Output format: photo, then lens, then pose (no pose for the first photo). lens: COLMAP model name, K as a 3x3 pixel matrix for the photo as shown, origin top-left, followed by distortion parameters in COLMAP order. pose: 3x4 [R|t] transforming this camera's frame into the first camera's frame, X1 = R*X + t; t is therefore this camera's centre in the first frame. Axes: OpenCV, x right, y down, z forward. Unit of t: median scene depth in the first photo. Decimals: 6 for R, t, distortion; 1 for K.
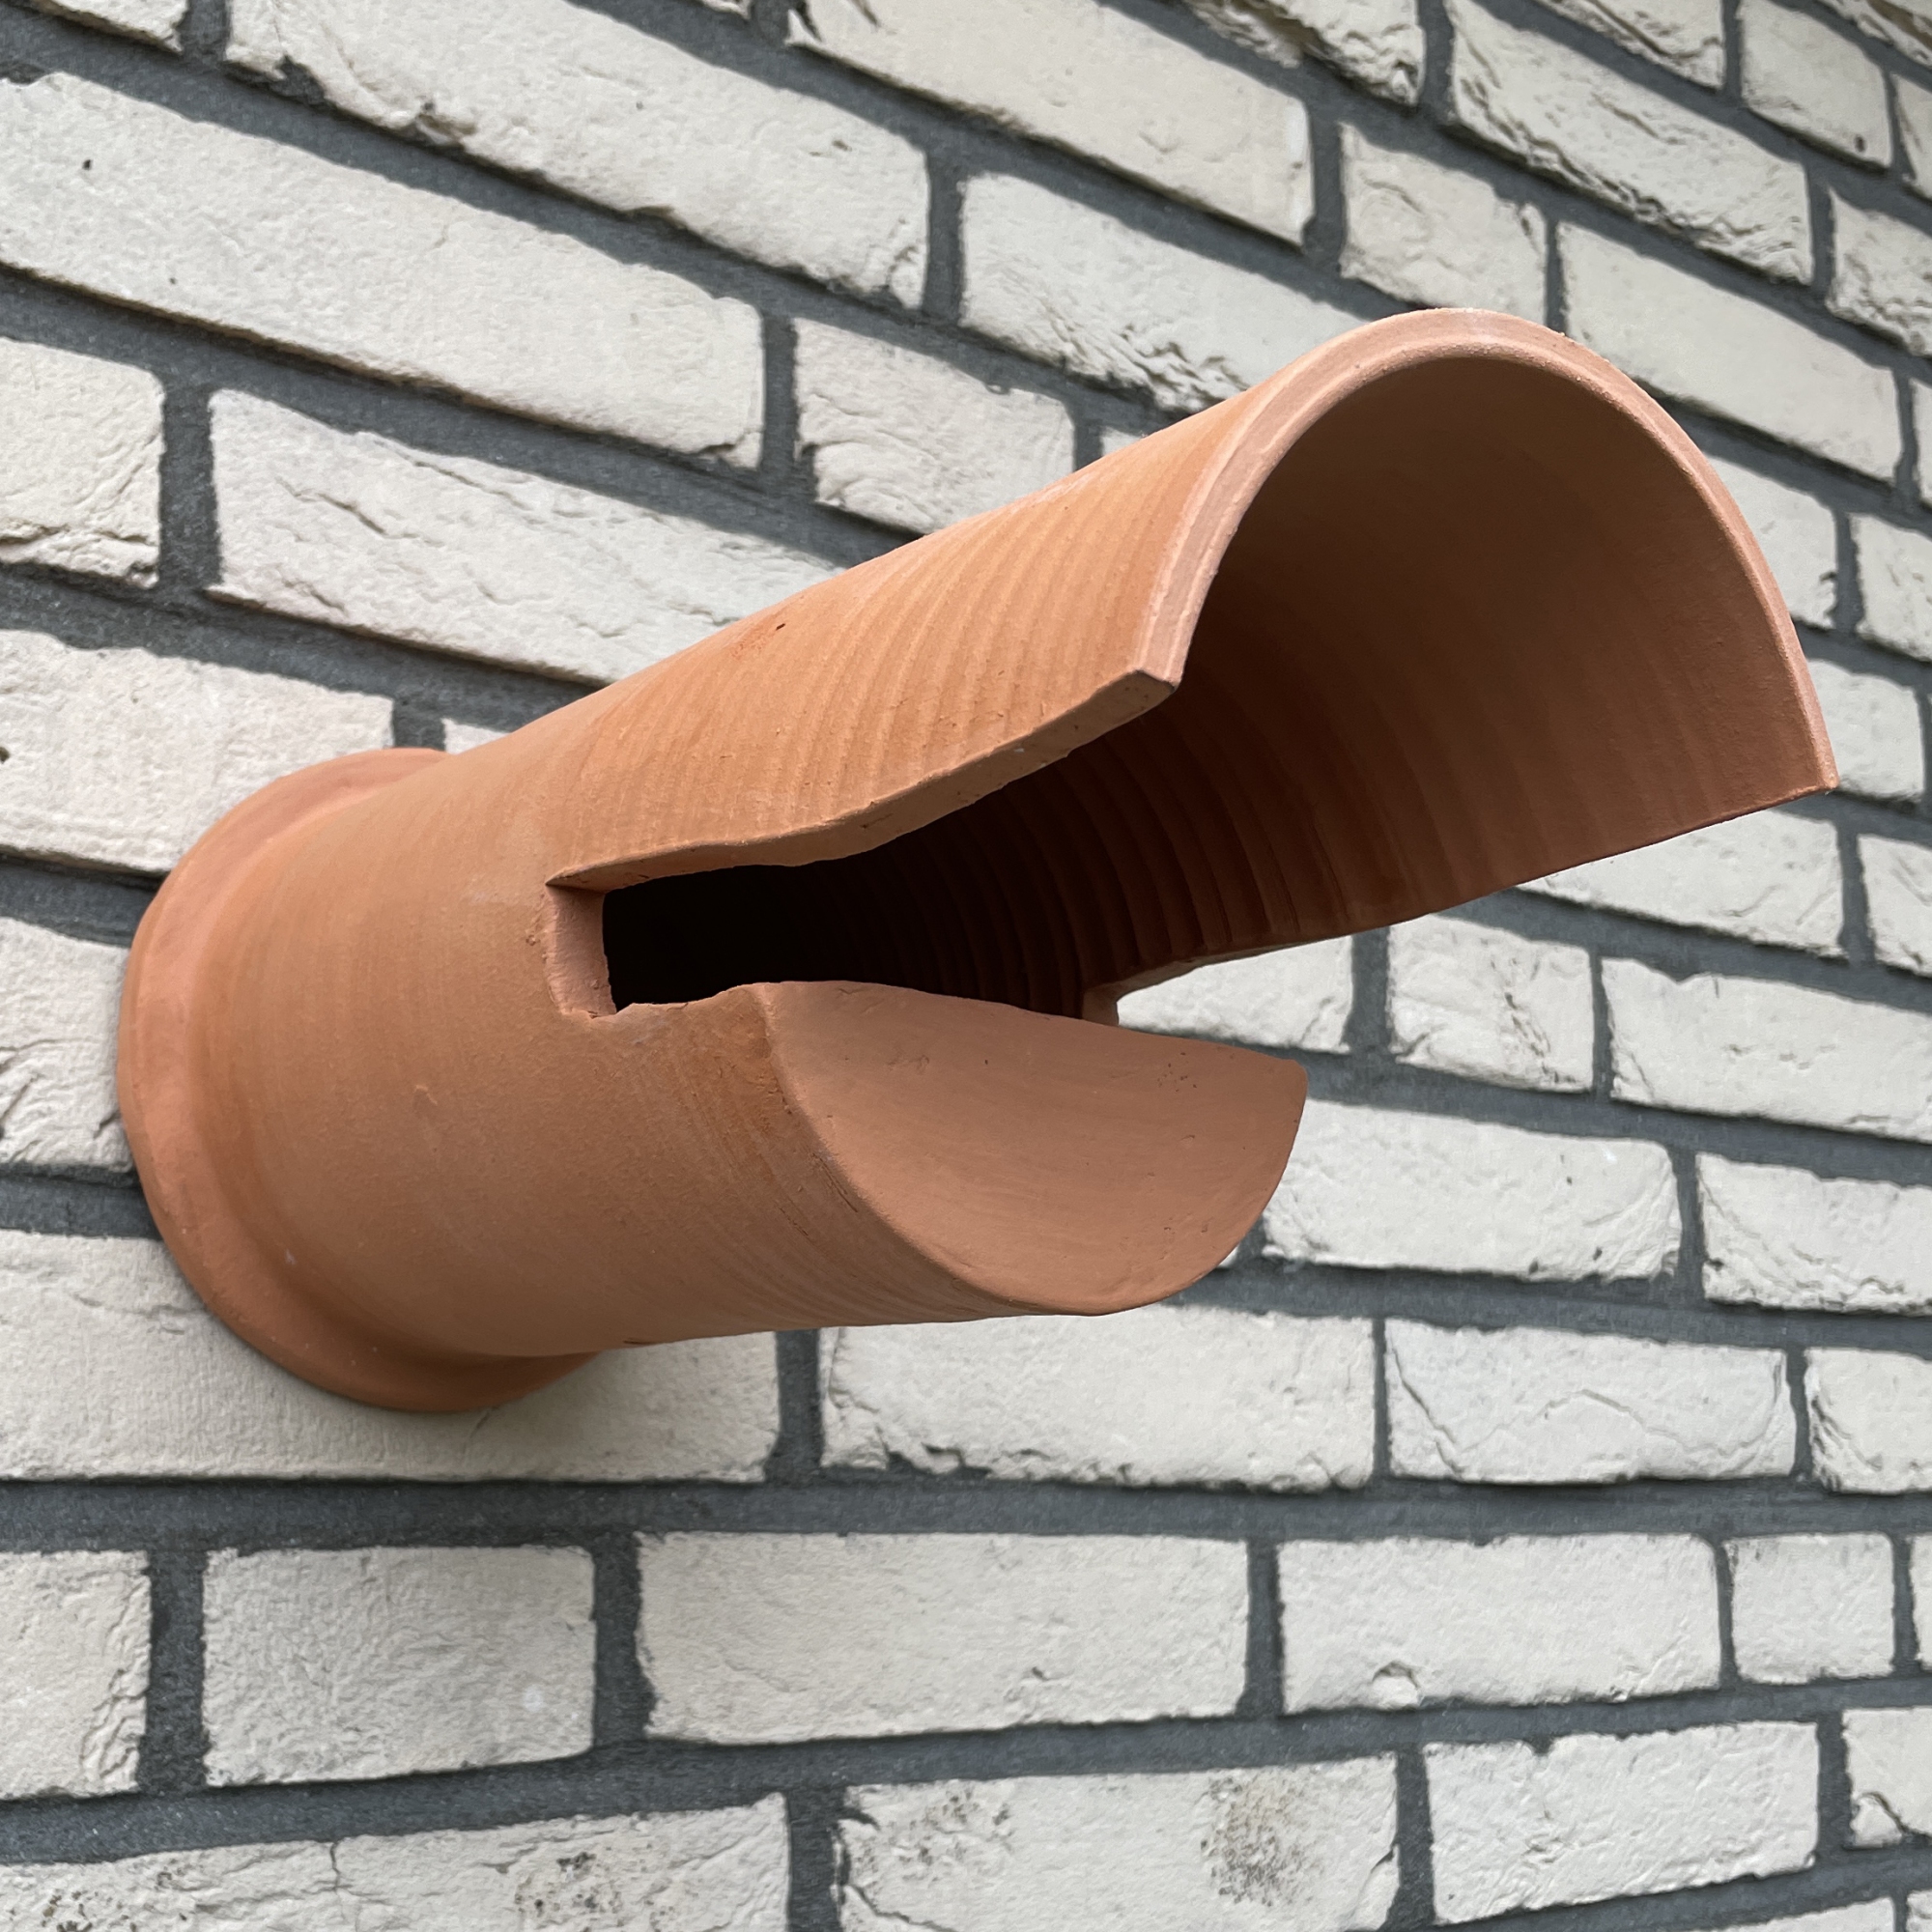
lens RADIAL K [[2800.3, 0, 949.2], [0, 2800.3, 1054.6], [0, 0, 1]] dist [0.037730, 0.000000]
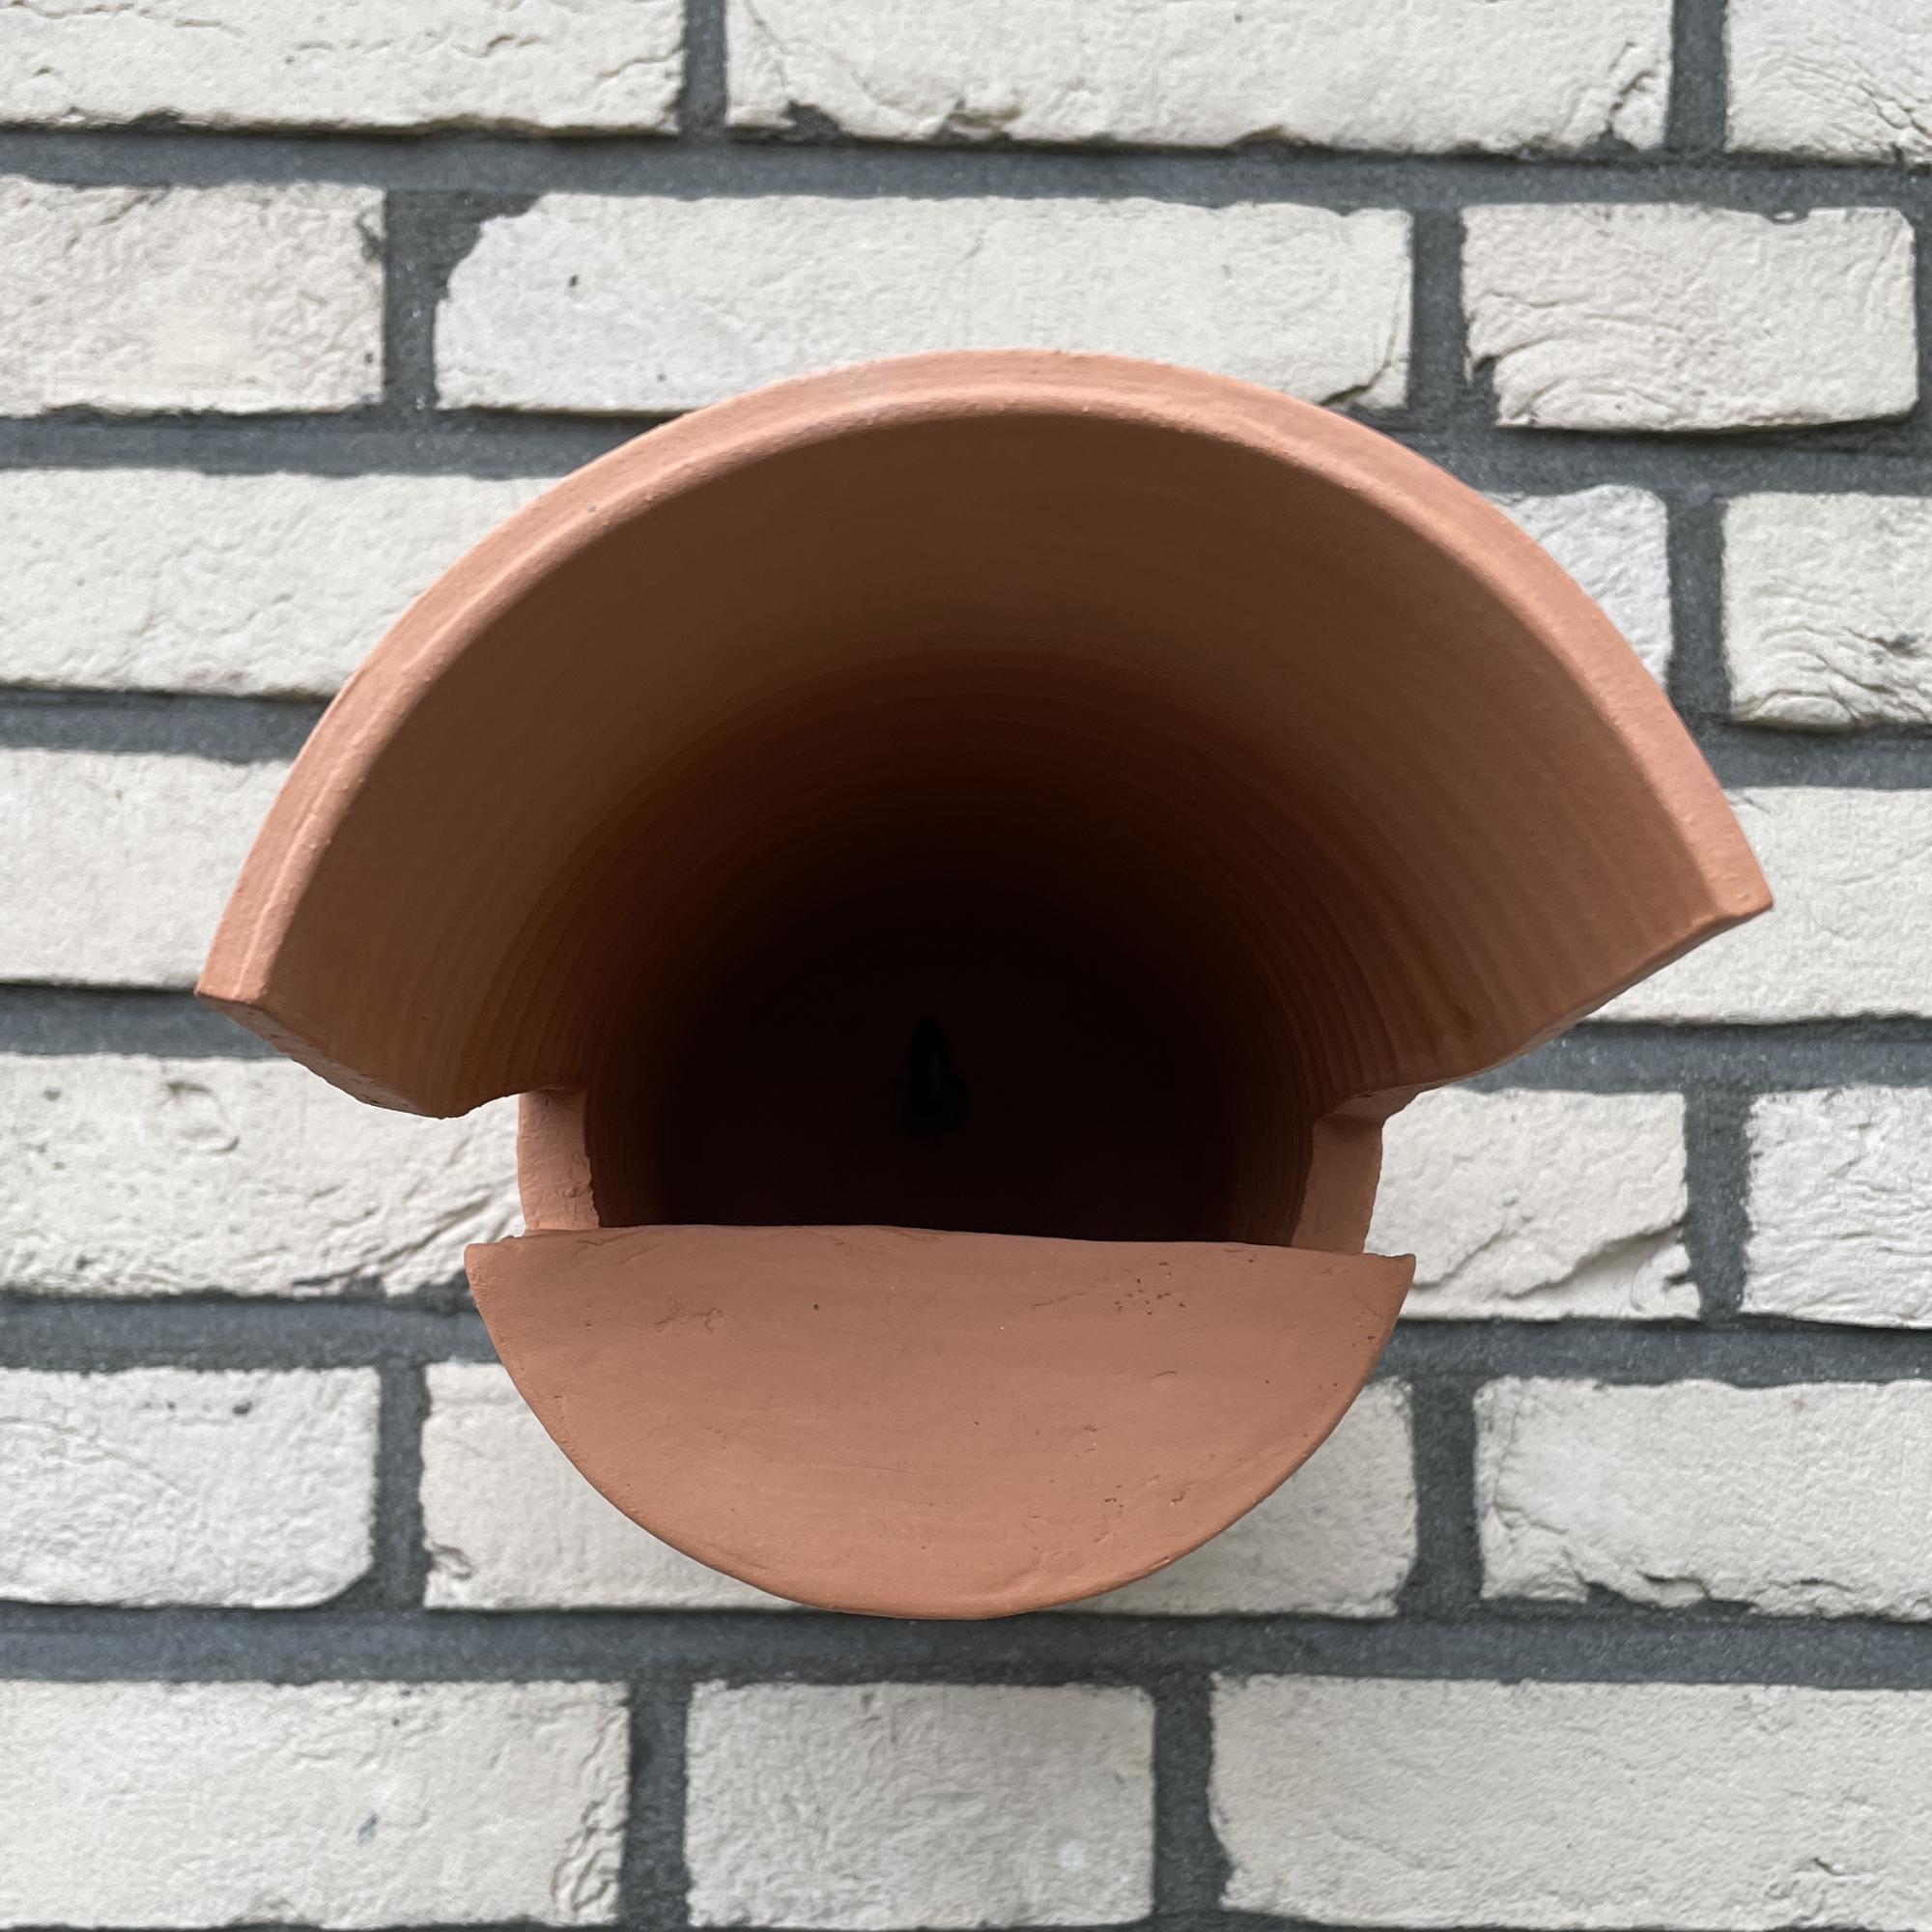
lens RADIAL K [[2800.3, 0, 969.0], [0, 2800.3, 978.8], [0, 0, 1]] dist [0.037730, 0.000000]
pose [[0.781739, -0.052495, -0.621392, 0.388695], [0.084540, 0.996173, 0.022198, -0.074145], [0.617849, -0.069886, 0.783185, 0.270792]]
